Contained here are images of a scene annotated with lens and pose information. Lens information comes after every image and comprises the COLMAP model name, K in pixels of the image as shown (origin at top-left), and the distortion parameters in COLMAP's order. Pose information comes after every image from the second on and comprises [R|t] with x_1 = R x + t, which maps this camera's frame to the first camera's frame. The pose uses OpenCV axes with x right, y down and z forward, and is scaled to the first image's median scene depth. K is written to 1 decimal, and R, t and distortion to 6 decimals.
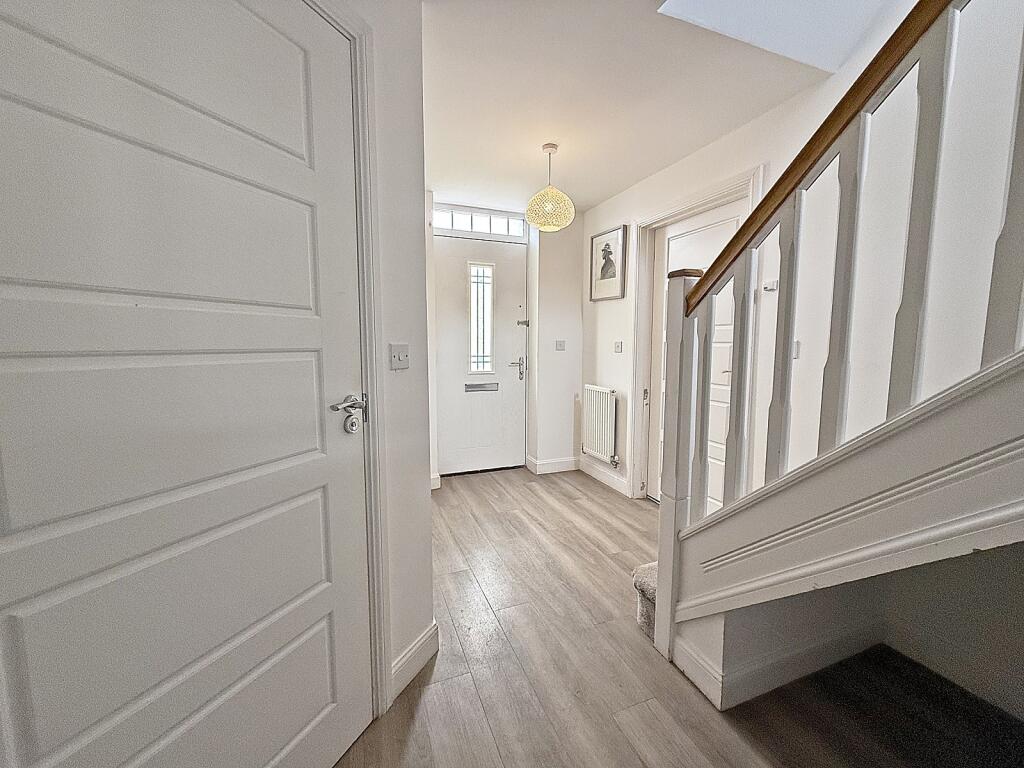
lens RADIAL K [[424.8, 0, 512.0], [0, 424.8, 384.0], [0, 0, 1]] dist [0.002549, 0.001091]
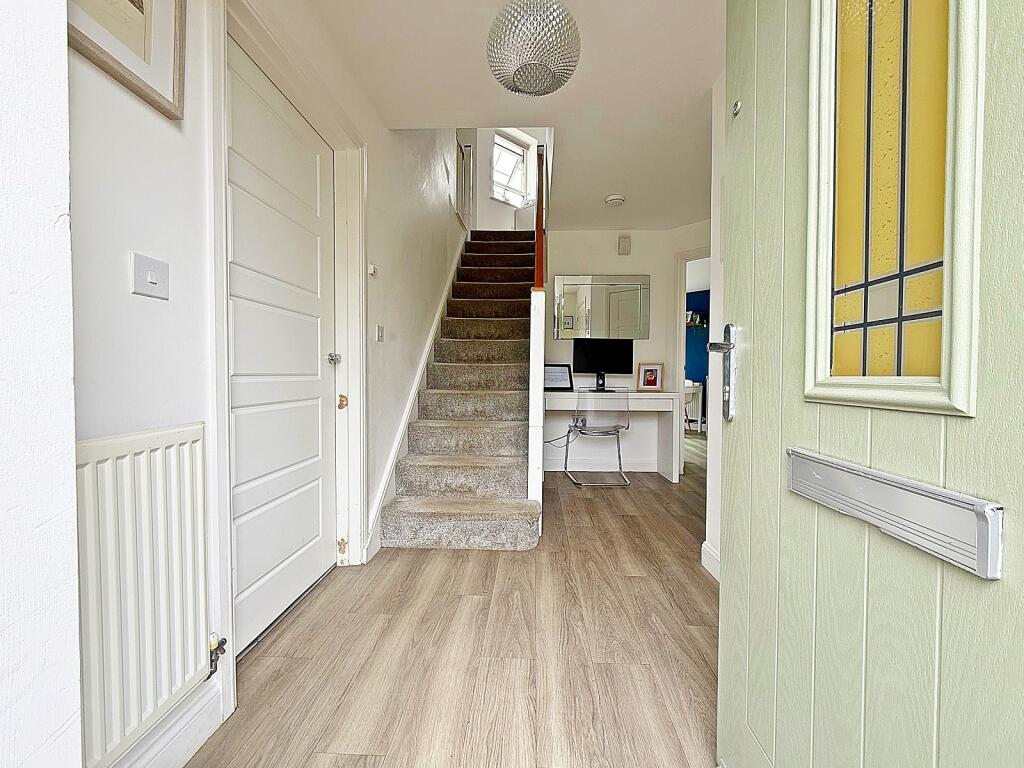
lens RADIAL K [[424.8, 0, 512.0], [0, 424.8, 384.0], [0, 0, 1]] dist [0.002549, 0.001091]
pose [[-0.912773, -0.011713, 0.408298, -0.111213], [0.039766, 0.992292, 0.117364, -0.057040], [-0.406526, 0.123363, -0.905272, 1.516518]]
